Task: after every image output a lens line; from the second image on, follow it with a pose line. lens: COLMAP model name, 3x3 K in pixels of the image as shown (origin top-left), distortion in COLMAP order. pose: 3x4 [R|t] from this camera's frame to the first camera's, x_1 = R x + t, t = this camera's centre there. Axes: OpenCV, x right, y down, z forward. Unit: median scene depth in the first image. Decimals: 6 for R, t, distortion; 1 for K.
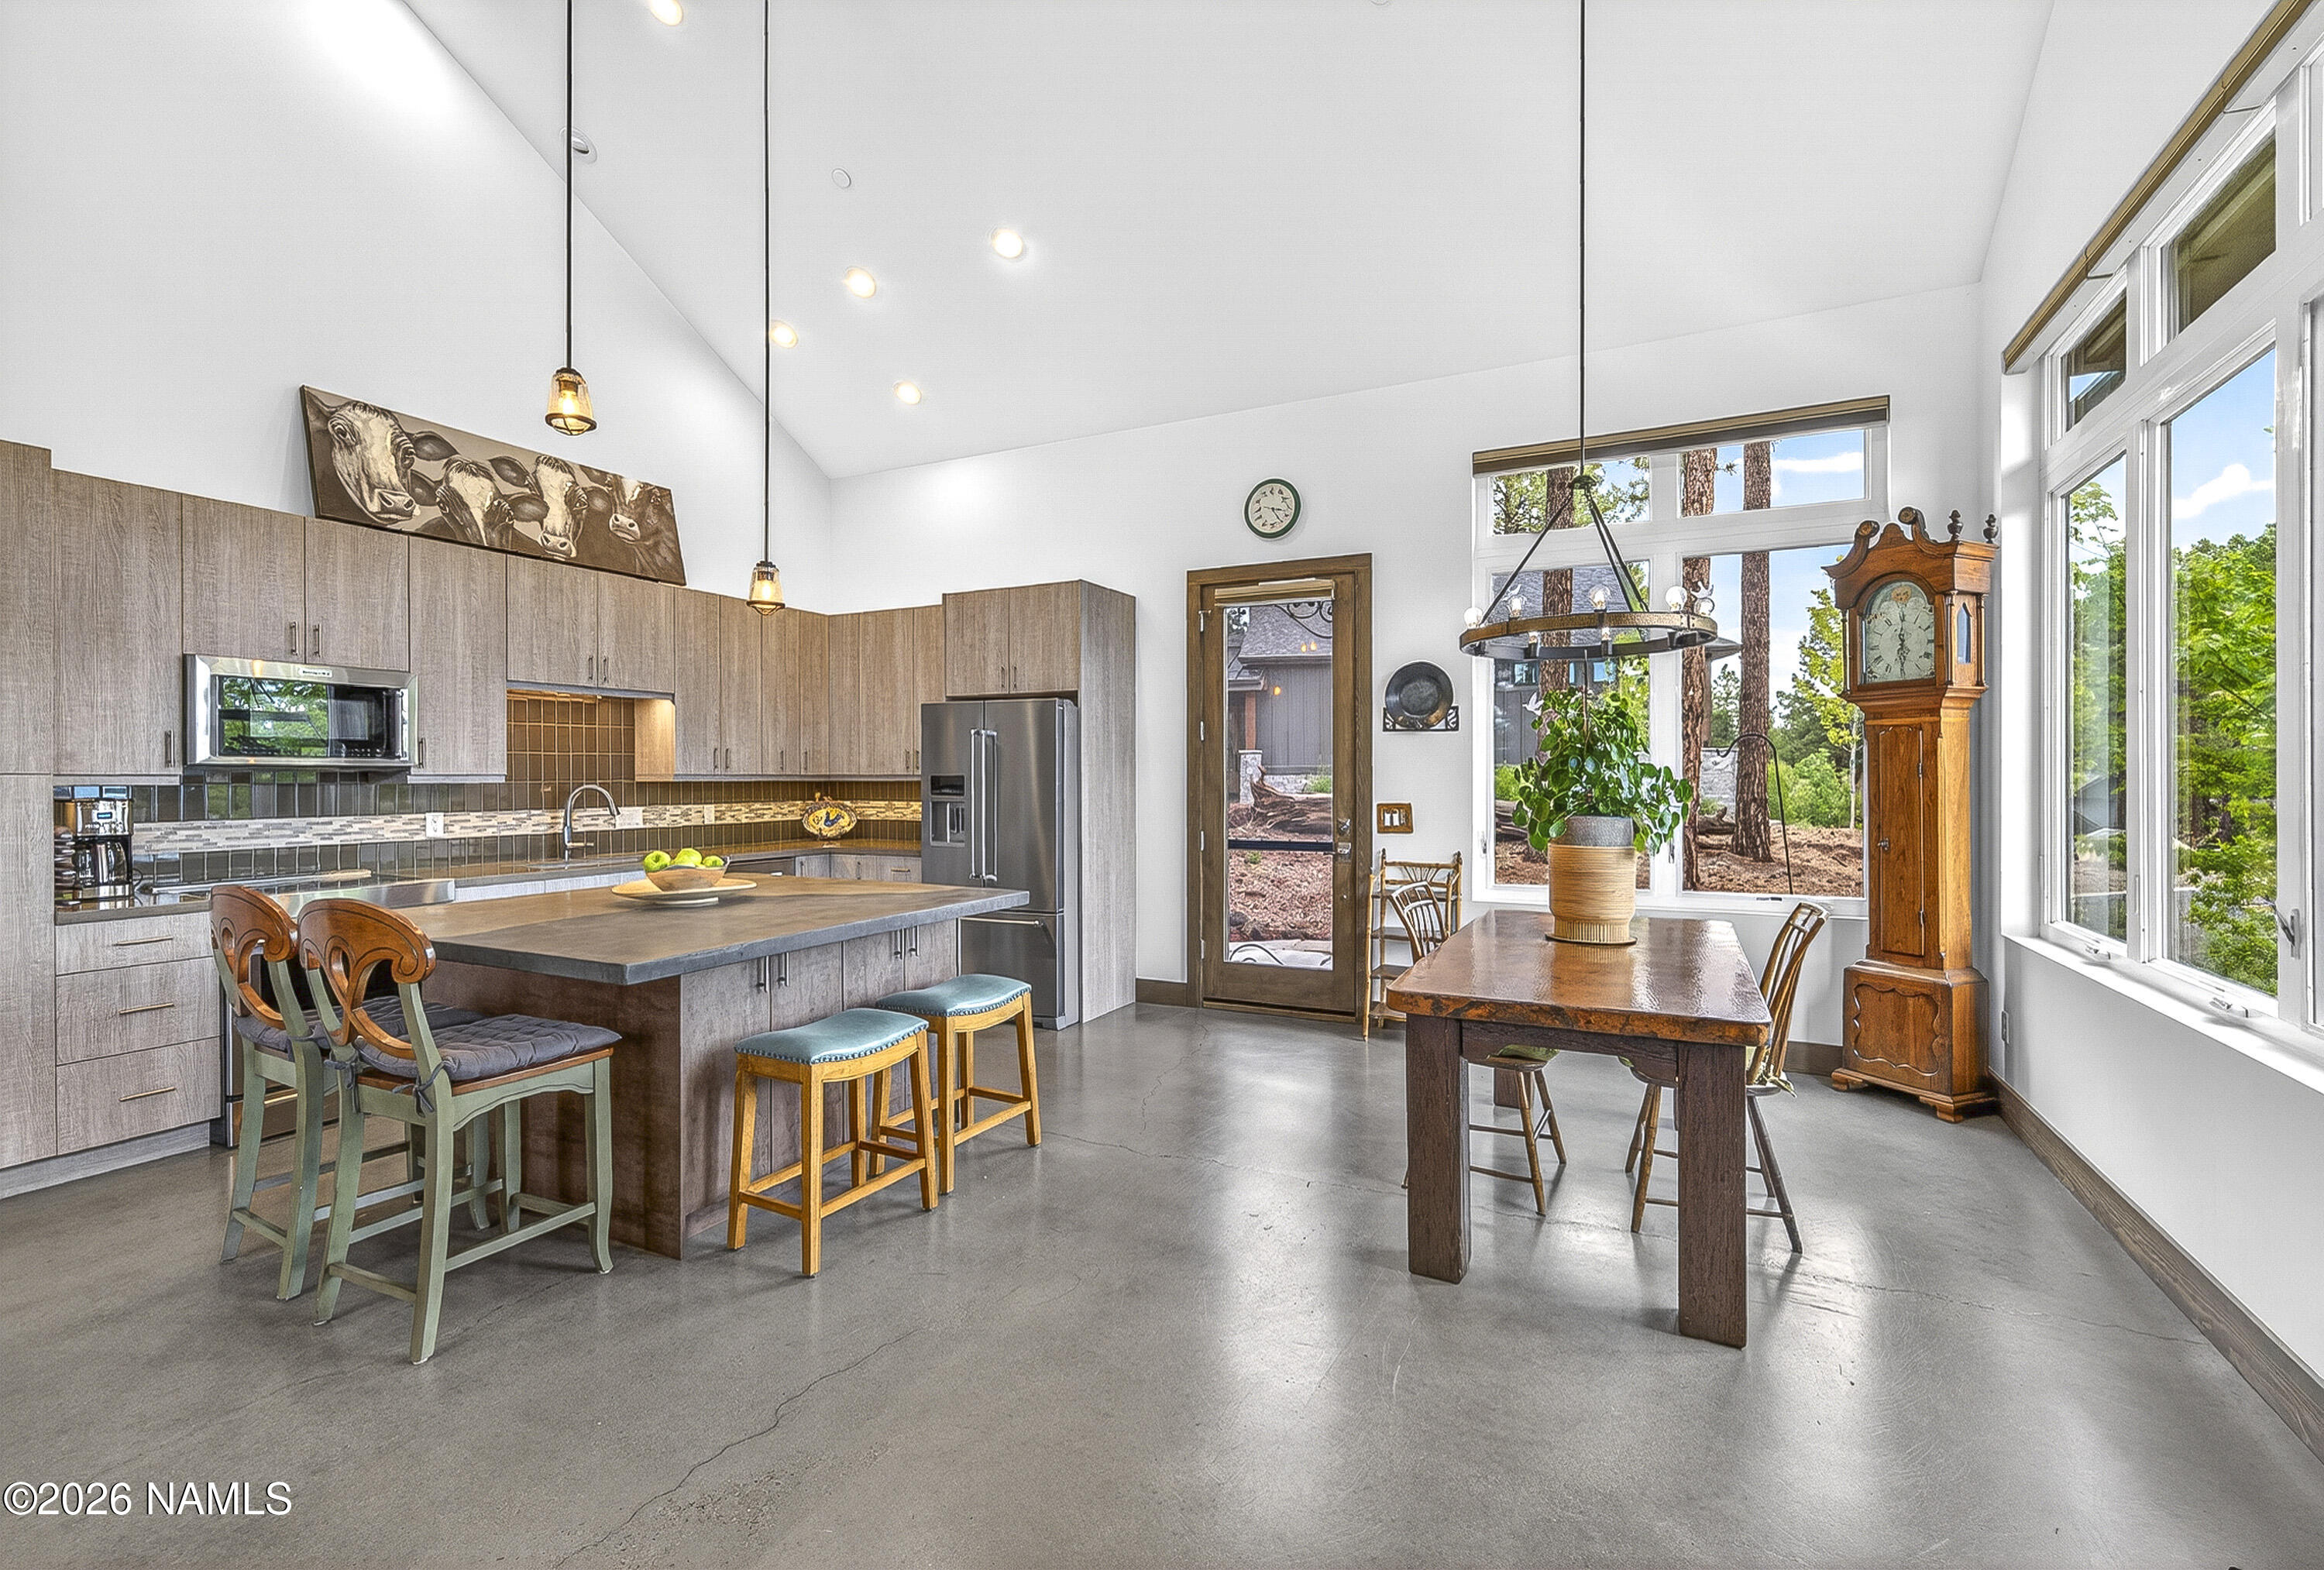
lens RADIAL K [[1022.7, 0, 1159.6], [0, 1022.7, 776.0], [0, 0, 1]] dist [0.012094, 0.000742]
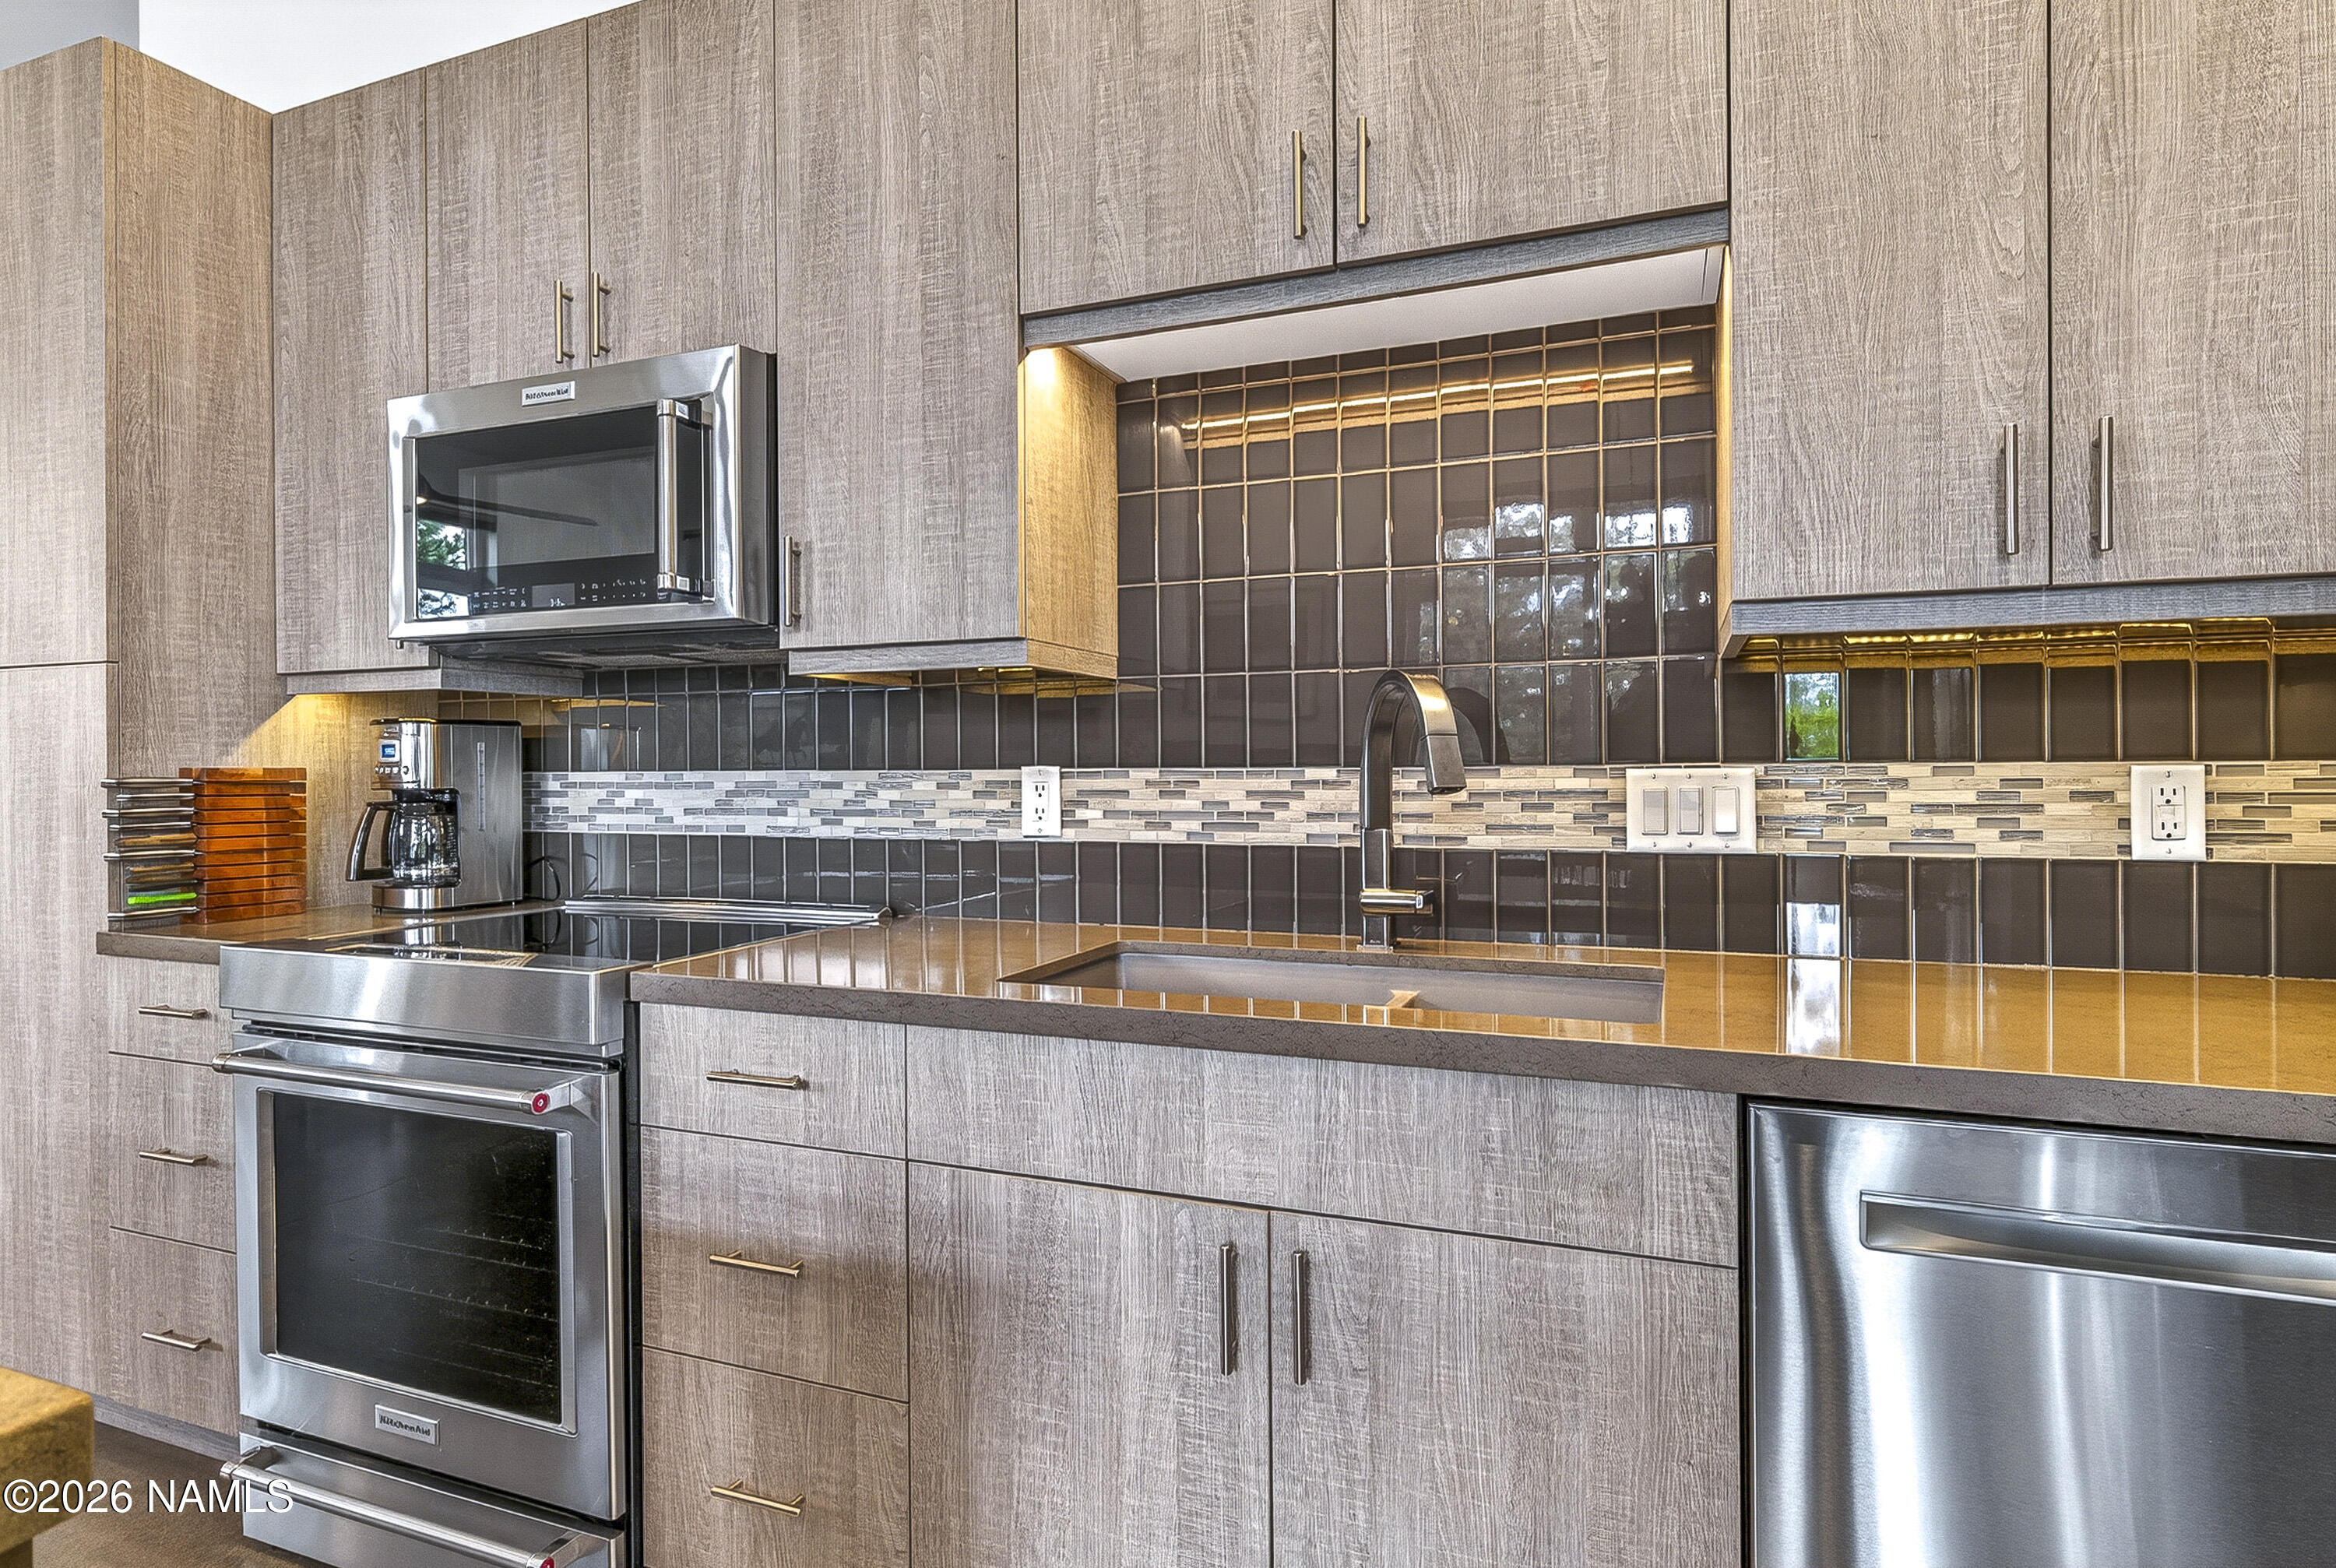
lens RADIAL K [[1258.1, 0, 1149.4], [0, 1258.1, 778.2], [0, 0, 1]] dist [0.001909, -0.000345]
pose [[0.084616, 0.007834, -0.996383, -0.272181], [0.003735, 0.999960, 0.008179, 0.036586], [0.996407, -0.004413, 0.084583, 1.008324]]
